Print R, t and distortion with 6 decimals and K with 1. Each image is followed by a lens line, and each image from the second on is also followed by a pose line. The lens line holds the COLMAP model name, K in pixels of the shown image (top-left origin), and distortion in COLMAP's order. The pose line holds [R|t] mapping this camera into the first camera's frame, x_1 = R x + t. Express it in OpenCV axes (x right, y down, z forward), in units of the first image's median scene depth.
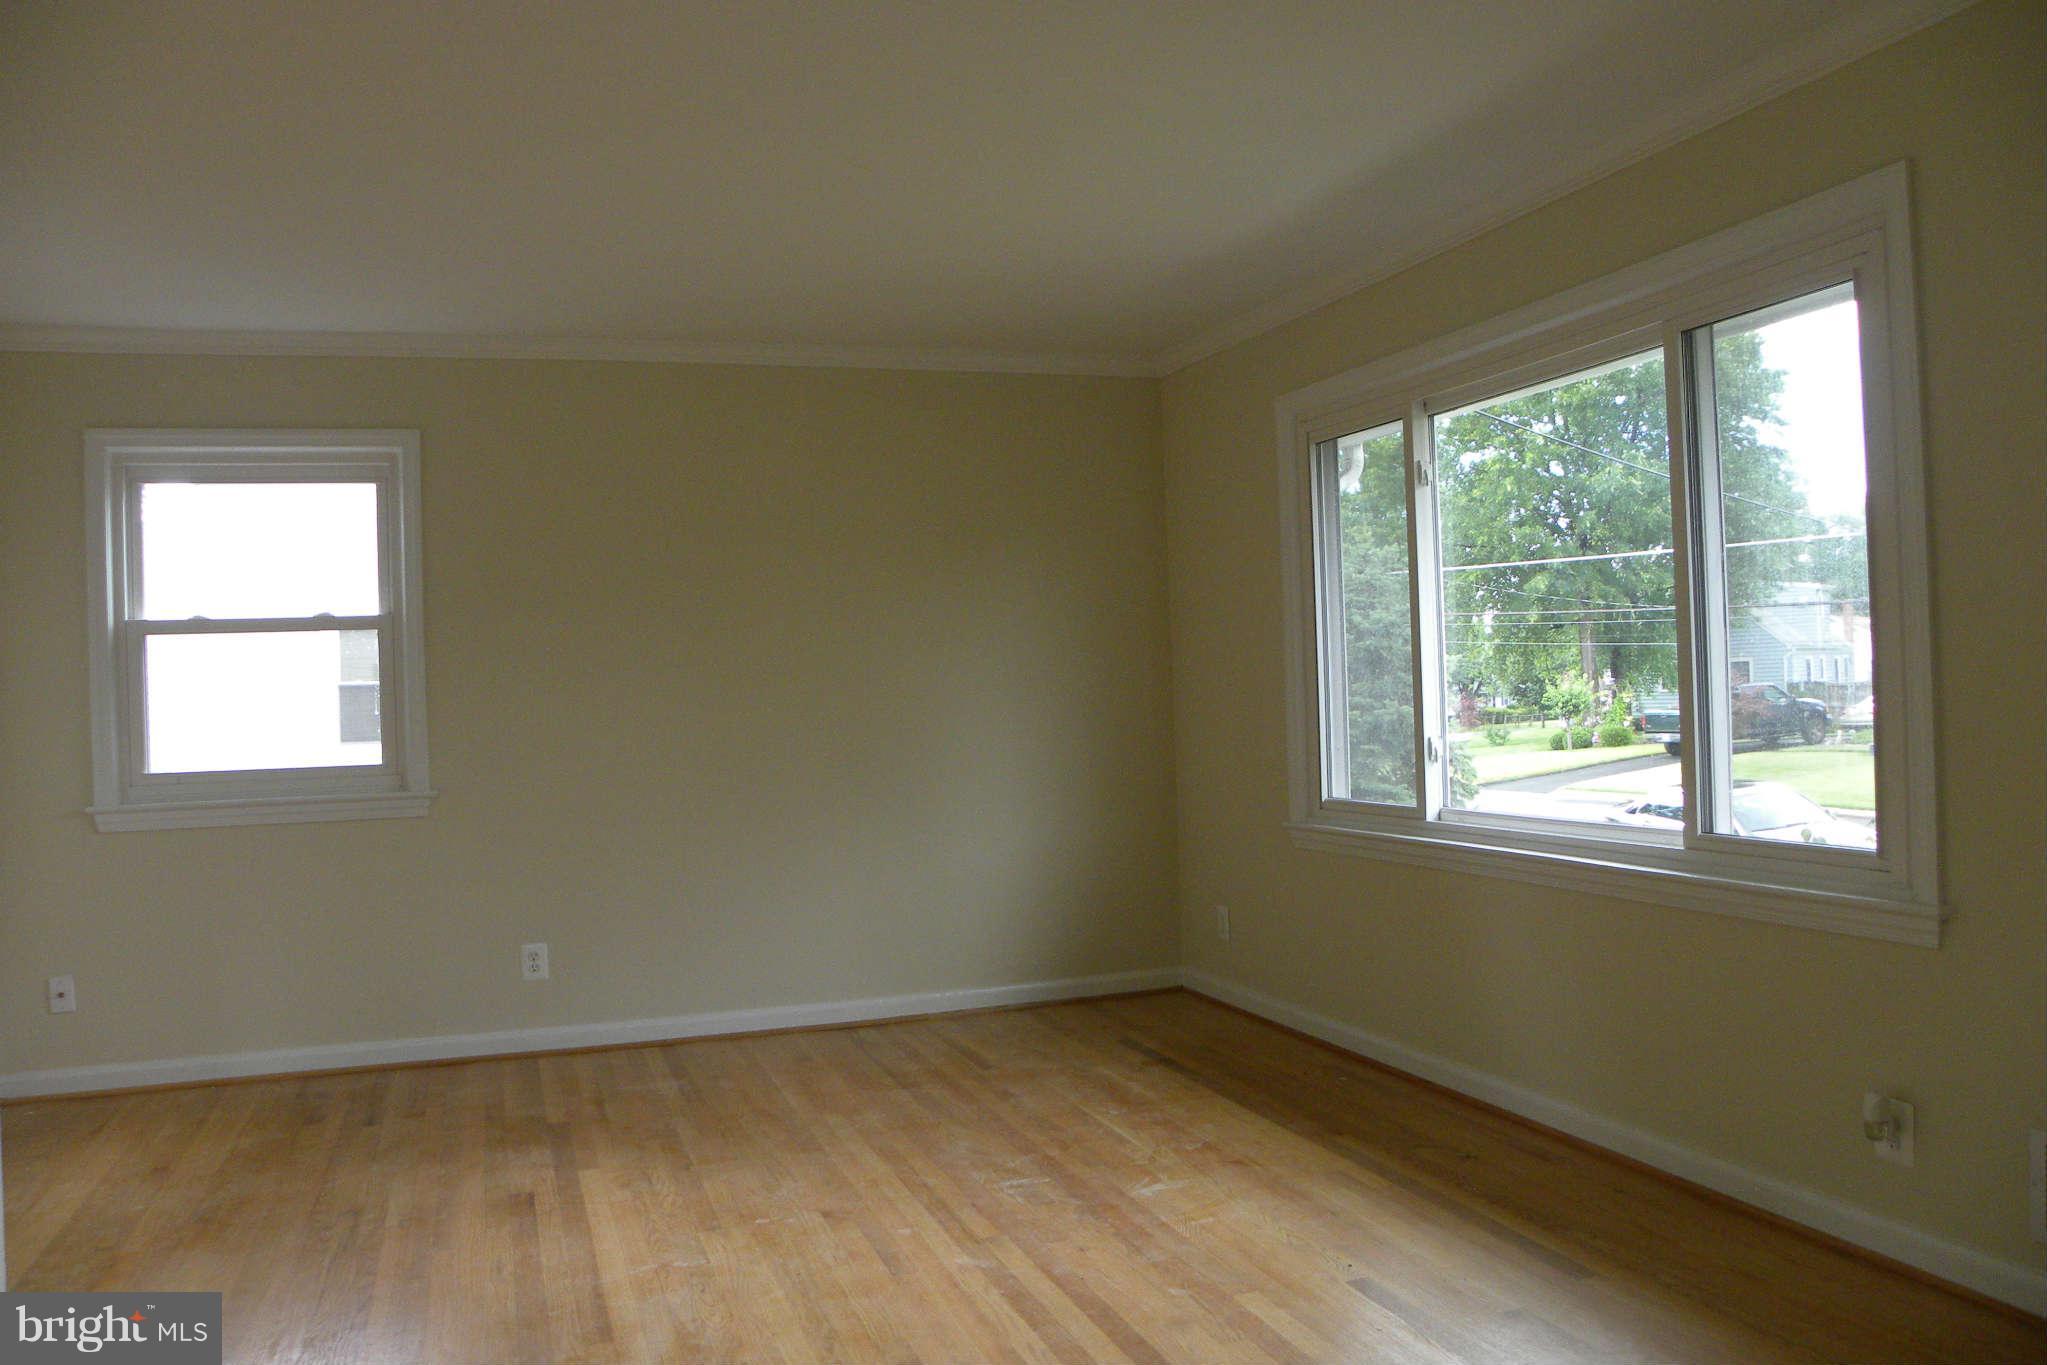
lens RADIAL K [[1564.3, 0, 1023.5], [0, 1564.3, 682.5], [0, 0, 1]] dist [-0.116822, 0.012935]
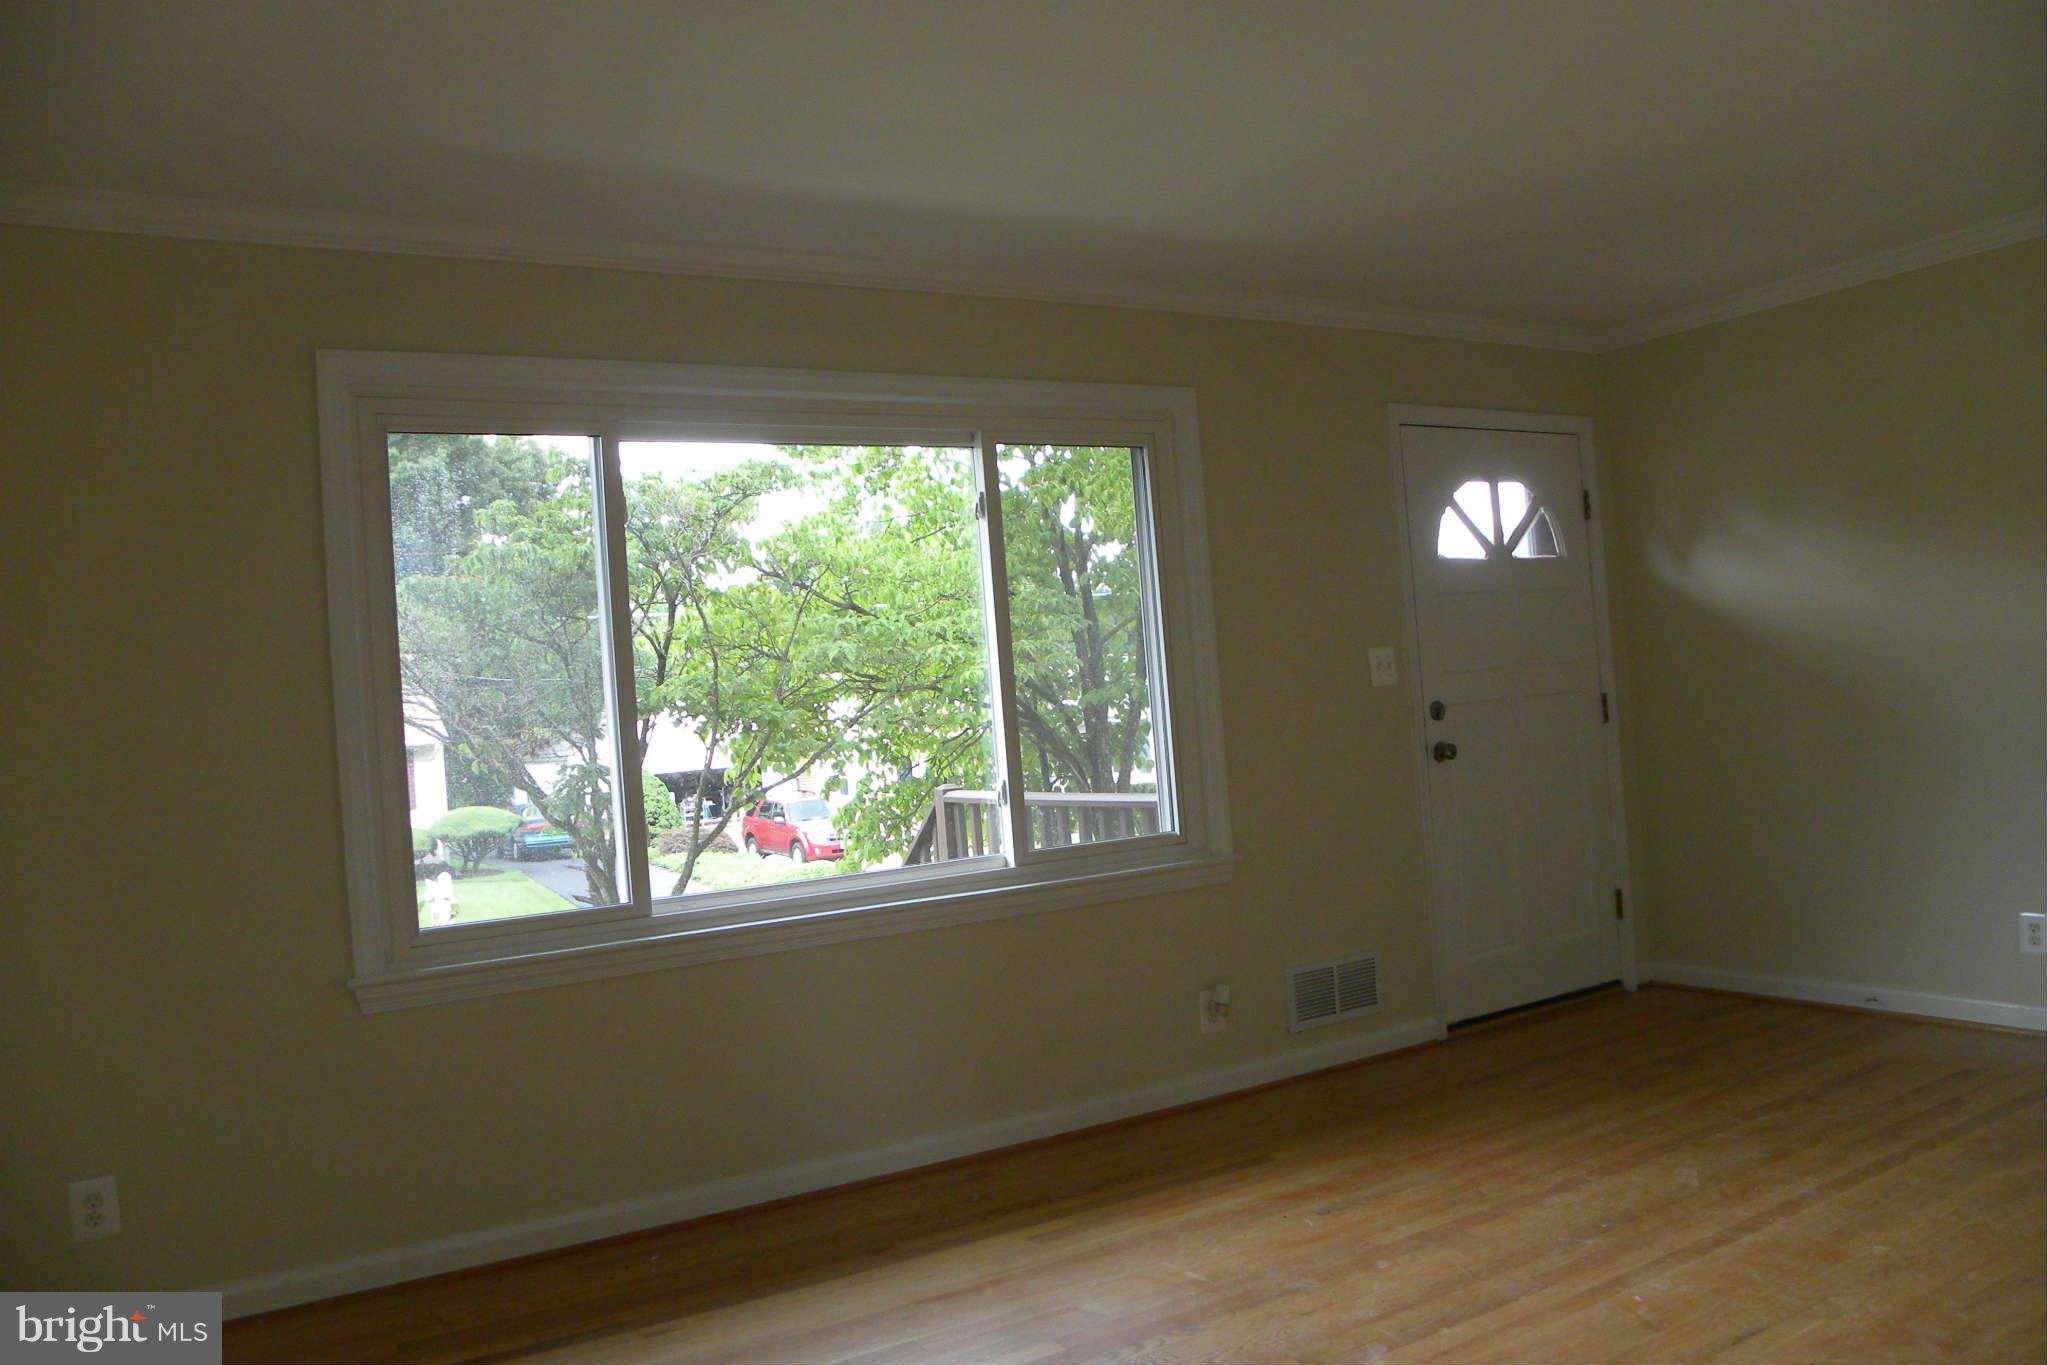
lens RADIAL K [[1564.3, 0, 1023.5], [0, 1564.3, 682.5], [0, 0, 1]] dist [-0.116822, 0.012935]
pose [[-0.215243, 0.068103, 0.974183, -0.736718], [0.078640, 0.995534, -0.052221, 0.027603], [-0.973389, 0.065370, -0.219637, 1.185350]]
